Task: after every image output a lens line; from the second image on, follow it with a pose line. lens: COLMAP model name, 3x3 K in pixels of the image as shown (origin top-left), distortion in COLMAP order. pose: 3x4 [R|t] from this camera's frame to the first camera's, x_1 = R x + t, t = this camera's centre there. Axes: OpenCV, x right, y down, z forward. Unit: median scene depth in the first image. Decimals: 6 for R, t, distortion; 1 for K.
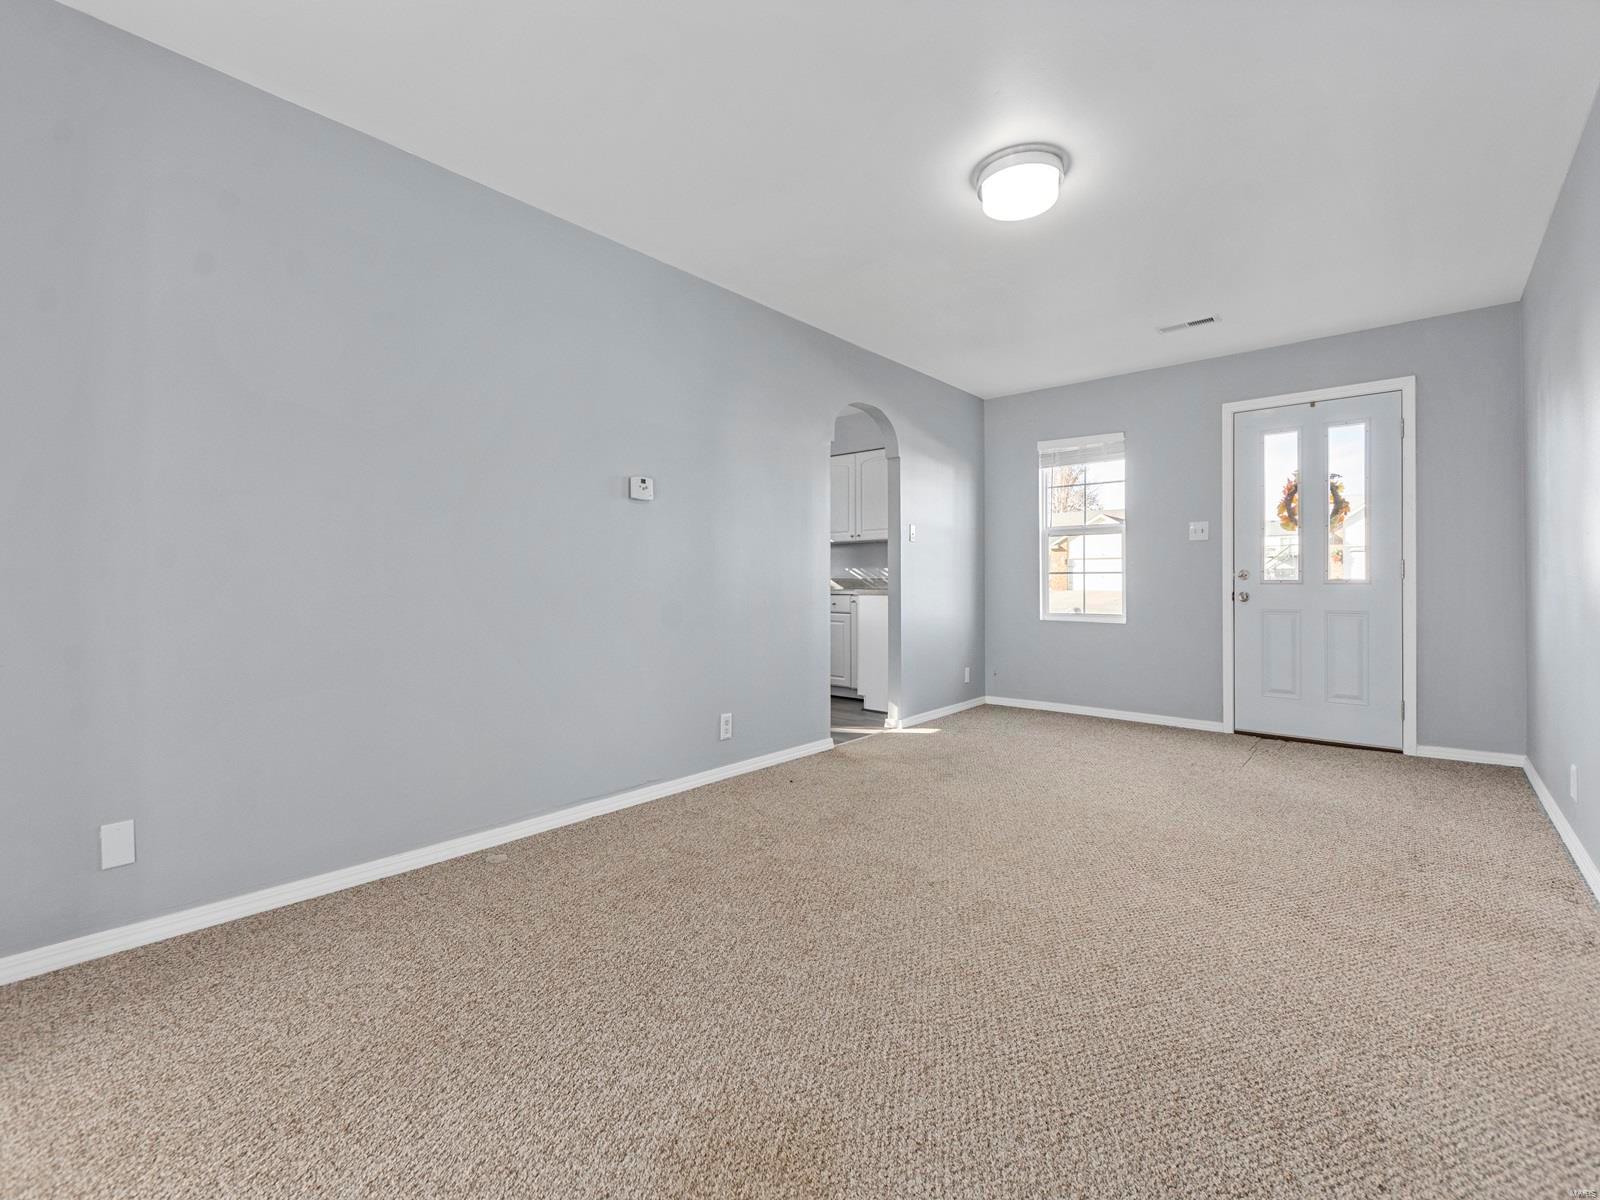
lens RADIAL K [[691.2, 0, 801.3], [0, 691.2, 580.1], [0, 0, 1]] dist [0.000146, 0.000030]
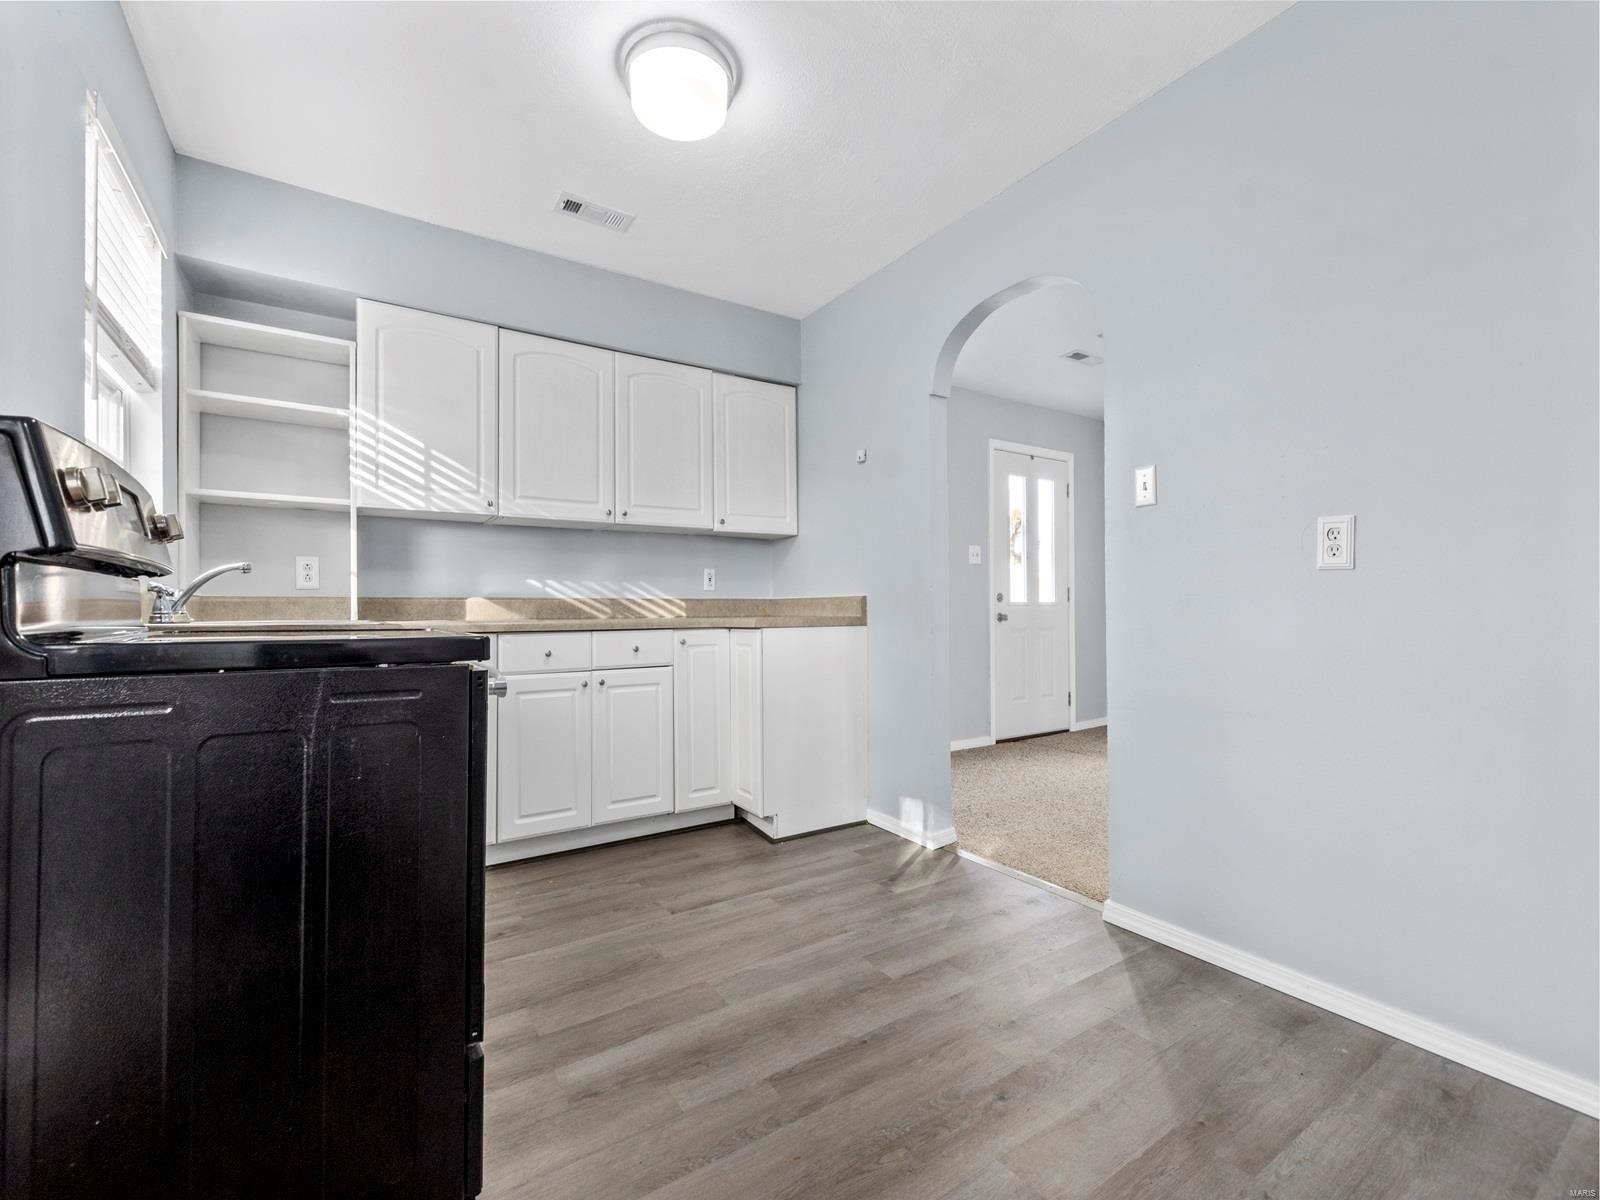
lens RADIAL K [[696.5, 0, 803.8], [0, 696.5, 601.5], [0, 0, 1]] dist [0.001919, 0.000370]
pose [[0.276345, 0.009437, 0.961012, -0.495802], [0.004508, 0.999928, -0.011115, 0.009235], [-0.961048, 0.007404, 0.276283, 0.960270]]
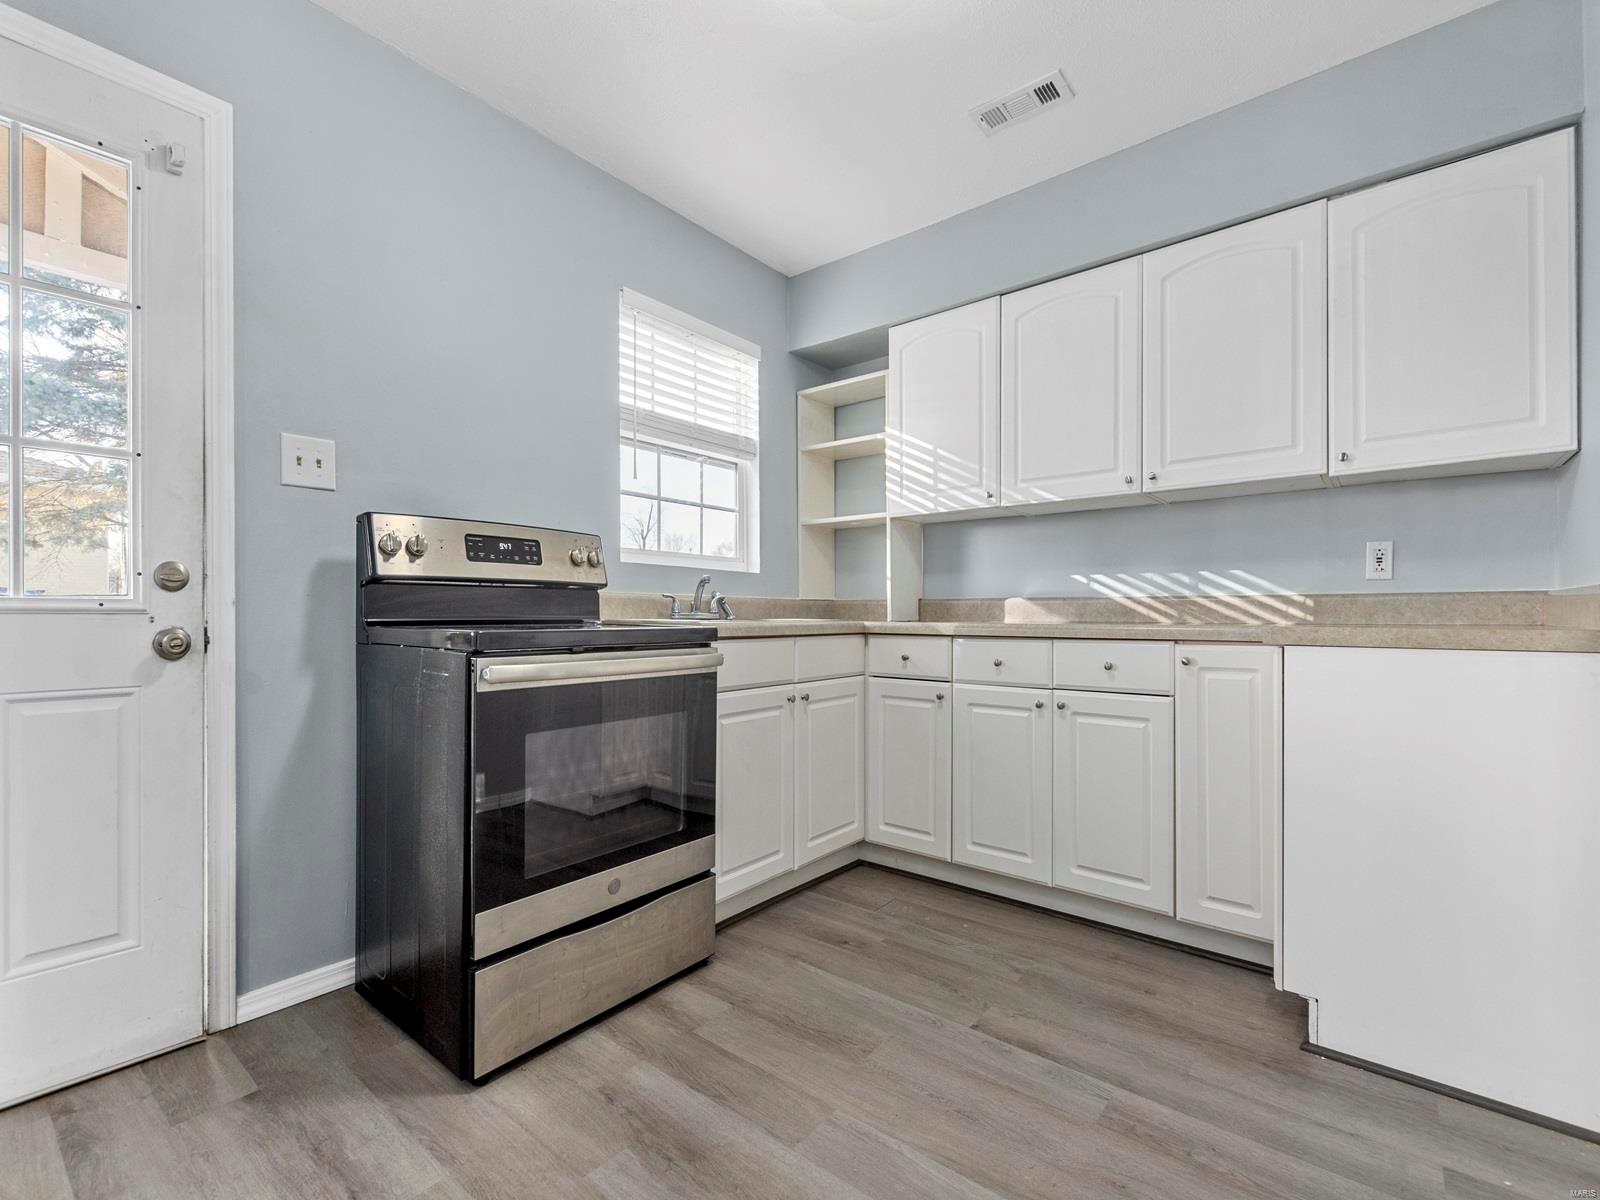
lens RADIAL K [[715.2, 0, 803.3], [0, 715.2, 617.1], [0, 0, 1]] dist [0.001281, 0.000206]
pose [[0.999721, 0.002792, 0.023461, -0.145602], [-0.002869, 0.999991, 0.003268, 0.011841], [-0.023452, -0.003334, 0.999719, 0.822615]]
